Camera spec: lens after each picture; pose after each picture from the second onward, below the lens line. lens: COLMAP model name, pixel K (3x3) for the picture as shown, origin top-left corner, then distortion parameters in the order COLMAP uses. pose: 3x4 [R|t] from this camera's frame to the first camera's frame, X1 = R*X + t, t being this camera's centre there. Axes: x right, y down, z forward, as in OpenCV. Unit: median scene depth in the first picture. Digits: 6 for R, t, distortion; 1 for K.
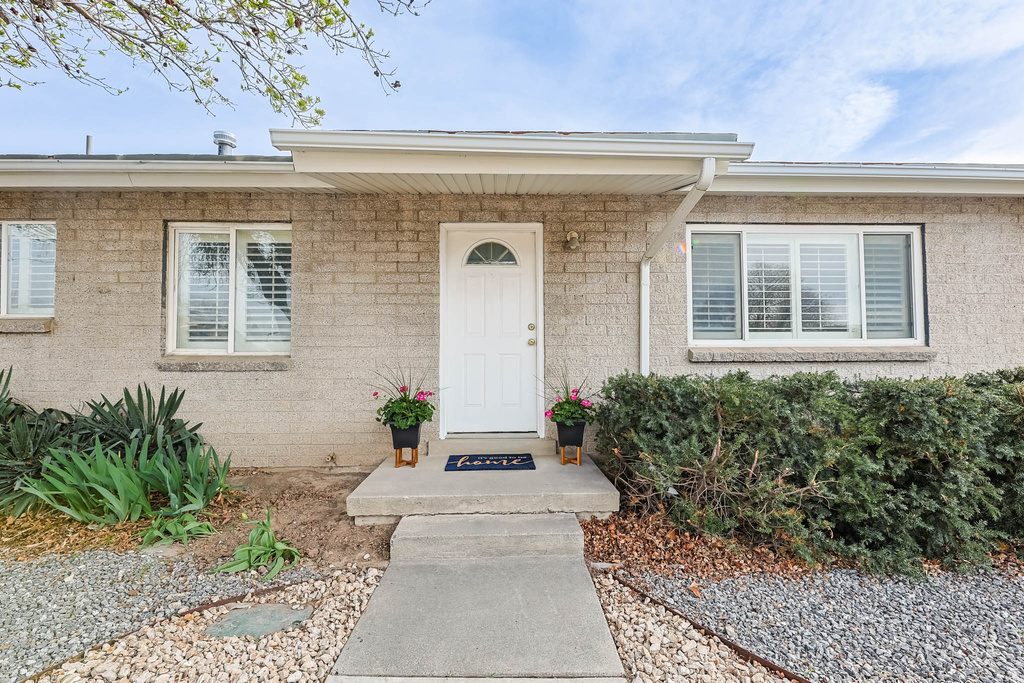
lens RADIAL K [[436.6, 0, 515.6], [0, 436.6, 329.7], [0, 0, 1]] dist [-0.002204, 0.000025]
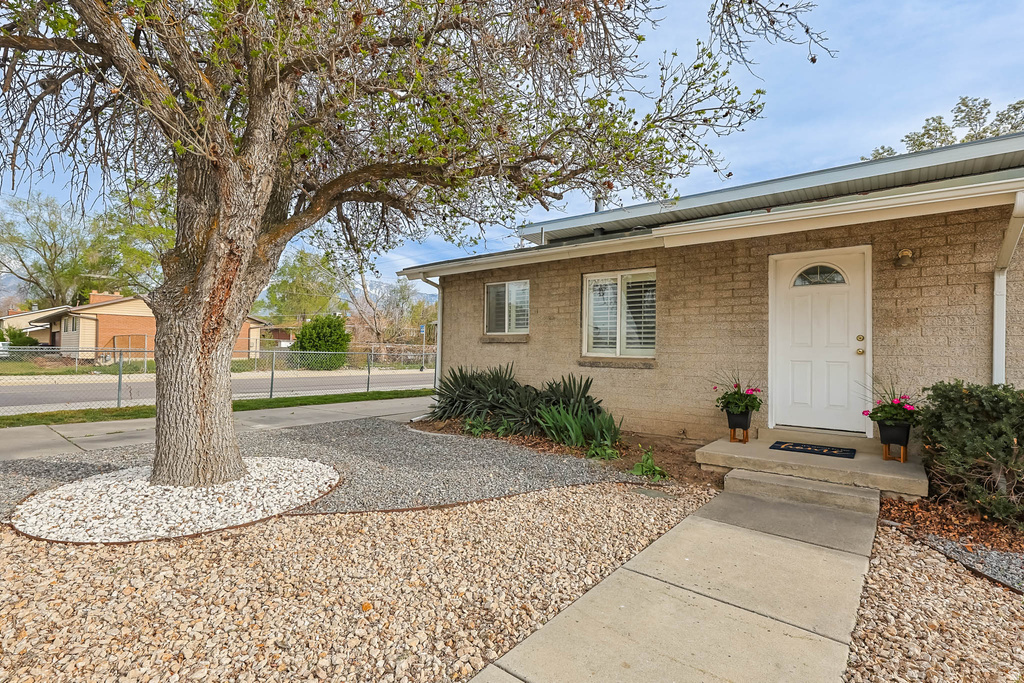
lens RADIAL K [[474.6, 0, 513.3], [0, 474.6, 348.2], [0, 0, 1]] dist [-0.001561, -0.000701]
pose [[0.752683, 0.010115, -0.658306, 0.173835], [0.011404, 0.999532, 0.028397, -0.026021], [0.658285, -0.028881, 0.752215, -0.513691]]
